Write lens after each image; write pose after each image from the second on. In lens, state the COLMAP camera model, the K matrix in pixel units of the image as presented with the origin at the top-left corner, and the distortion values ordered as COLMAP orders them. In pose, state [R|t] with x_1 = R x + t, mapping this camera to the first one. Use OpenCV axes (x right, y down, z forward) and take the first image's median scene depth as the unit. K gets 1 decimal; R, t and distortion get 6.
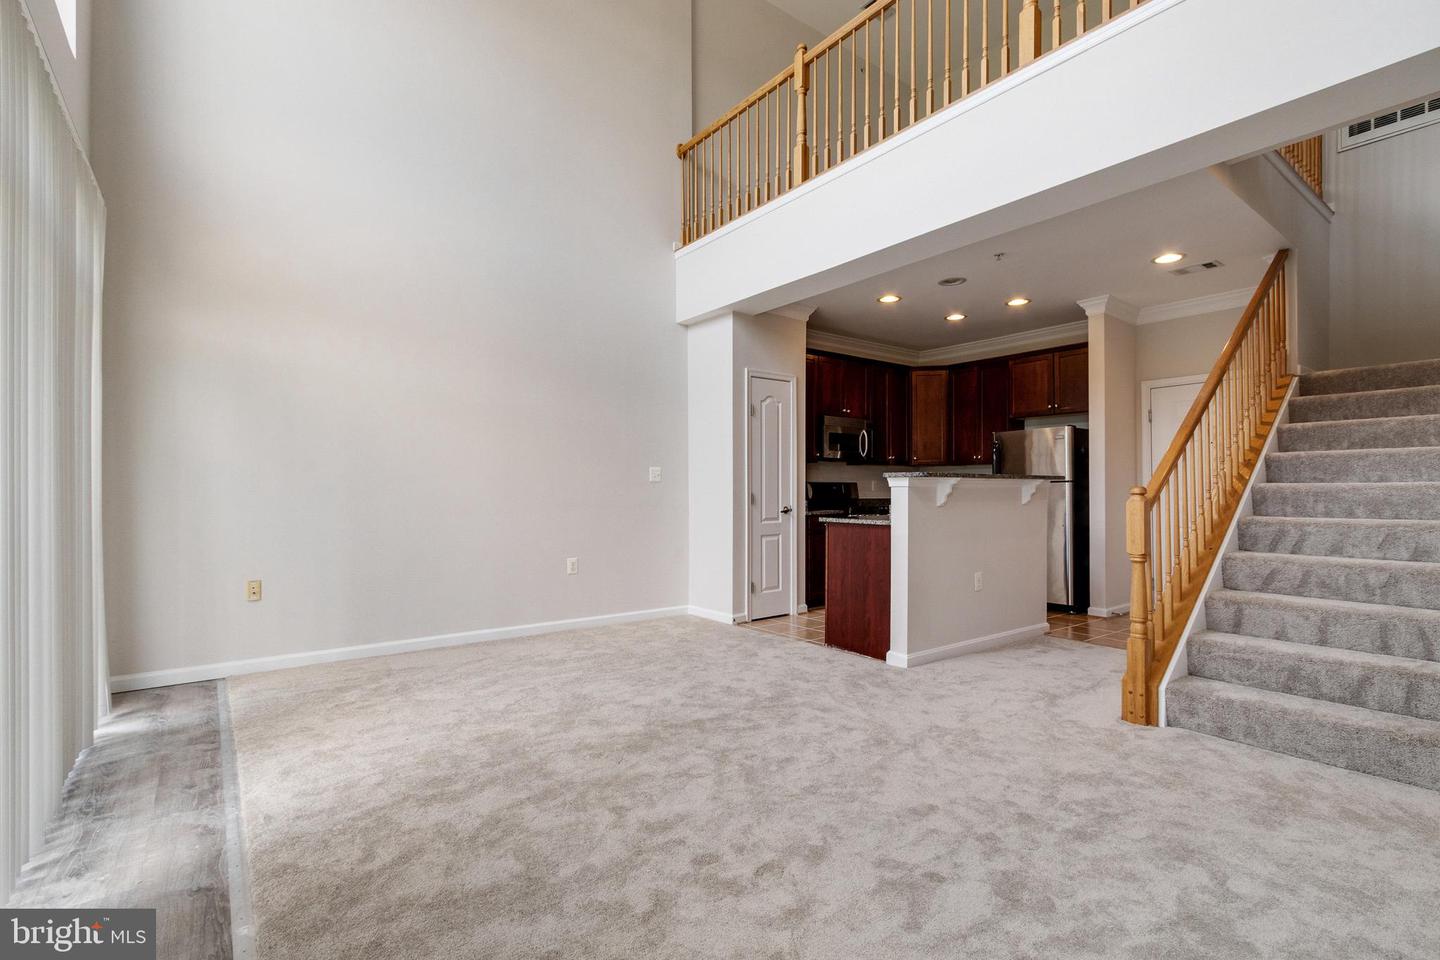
lens RADIAL K [[671.4, 0, 709.3], [0, 671.4, 491.0], [0, 0, 1]] dist [0.009605, -0.004855]
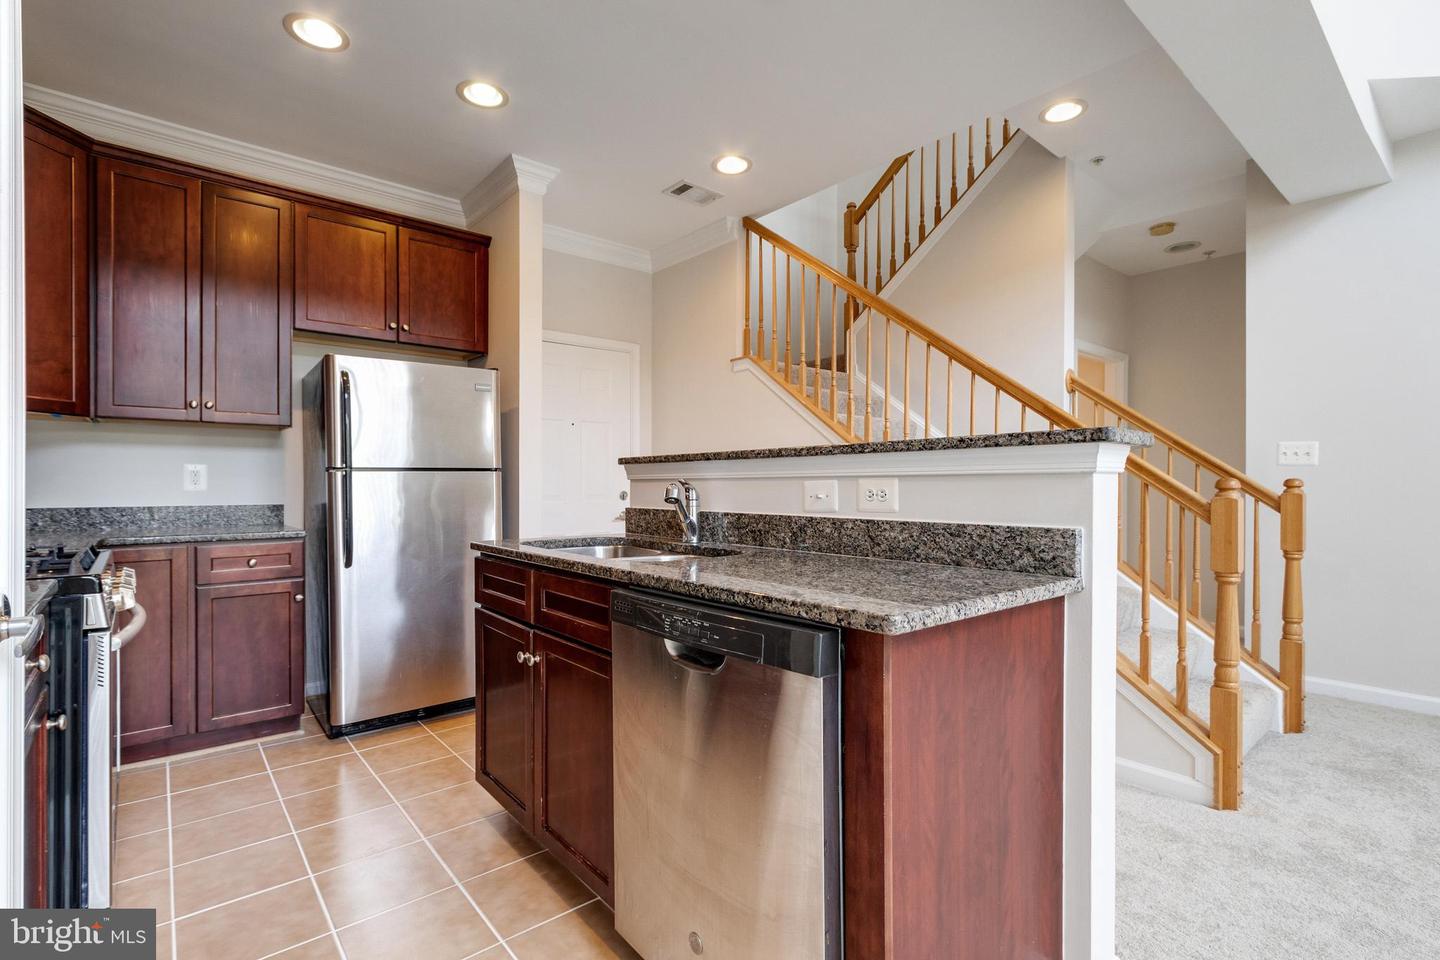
lens RADIAL K [[671.4, 0, 713.0], [0, 671.4, 485.1], [0, 0, 1]] dist [0.009605, -0.004855]
pose [[-0.050544, 0.000828, 0.998722, -0.043139], [0.002008, 0.999998, -0.000728, -0.000368], [-0.998720, 0.001968, -0.050545, 1.112521]]
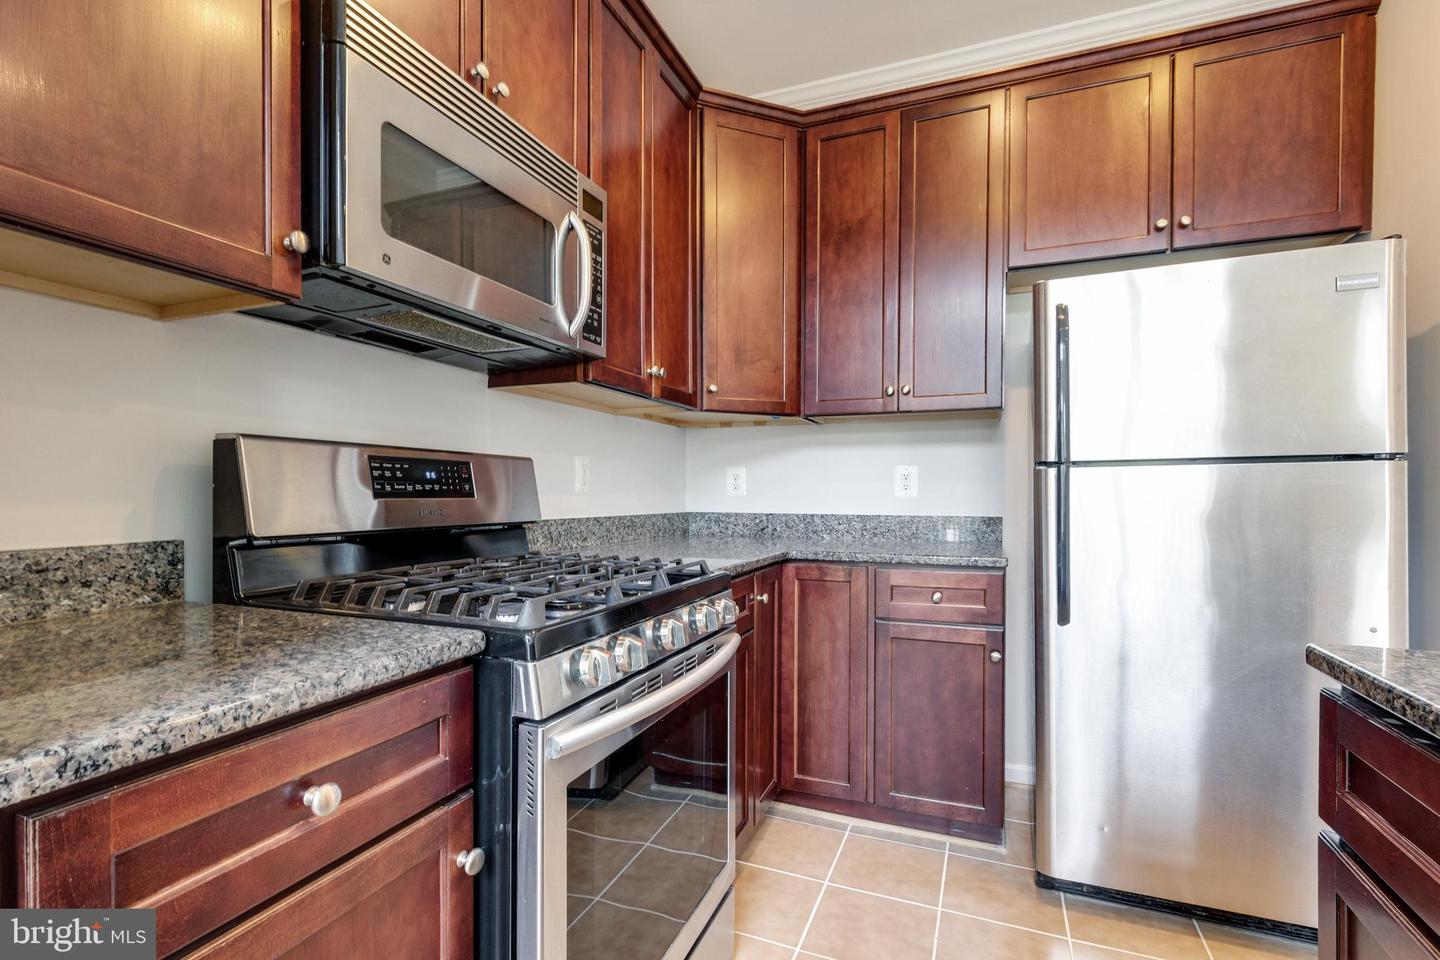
lens RADIAL K [[671.4, 0, 712.1], [0, 671.4, 500.6], [0, 0, 1]] dist [0.009605, -0.004855]
pose [[0.862095, -0.001708, 0.506744, 0.238508], [-0.004175, 0.999936, 0.010471, 0.001164], [-0.506730, -0.011143, 0.862033, 1.193330]]
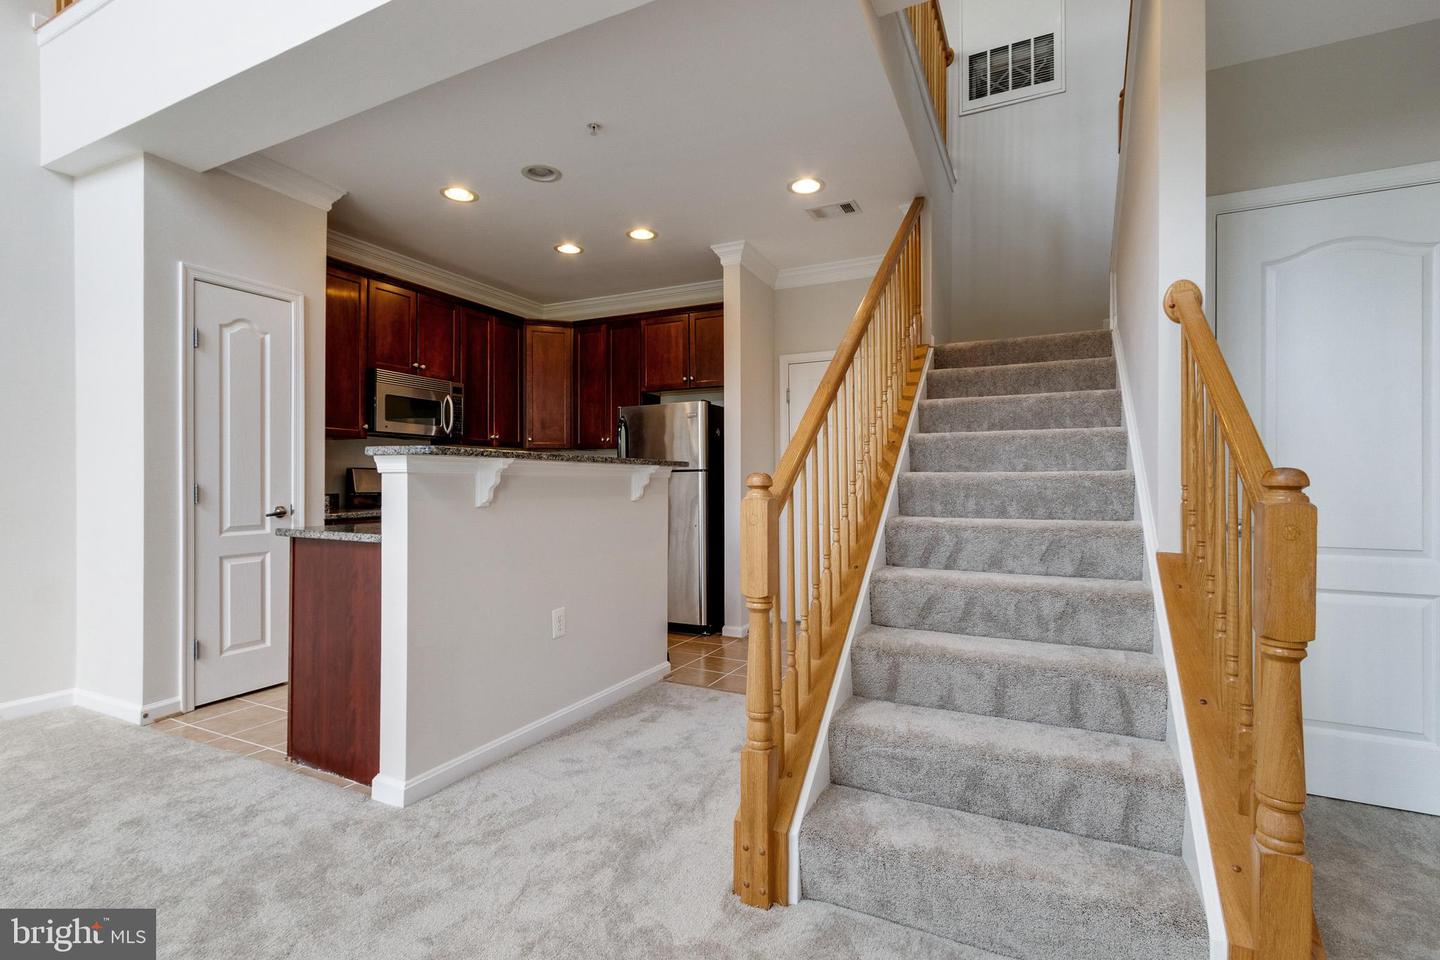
lens RADIAL K [[671.4, 0, 710.0], [0, 671.4, 476.5], [0, 0, 1]] dist [0.009605, -0.004855]
pose [[0.897867, 0.007075, 0.440209, 0.251927], [-0.003174, 0.999949, -0.009596, 0.001009], [-0.440255, 0.007218, 0.897844, 0.367647]]
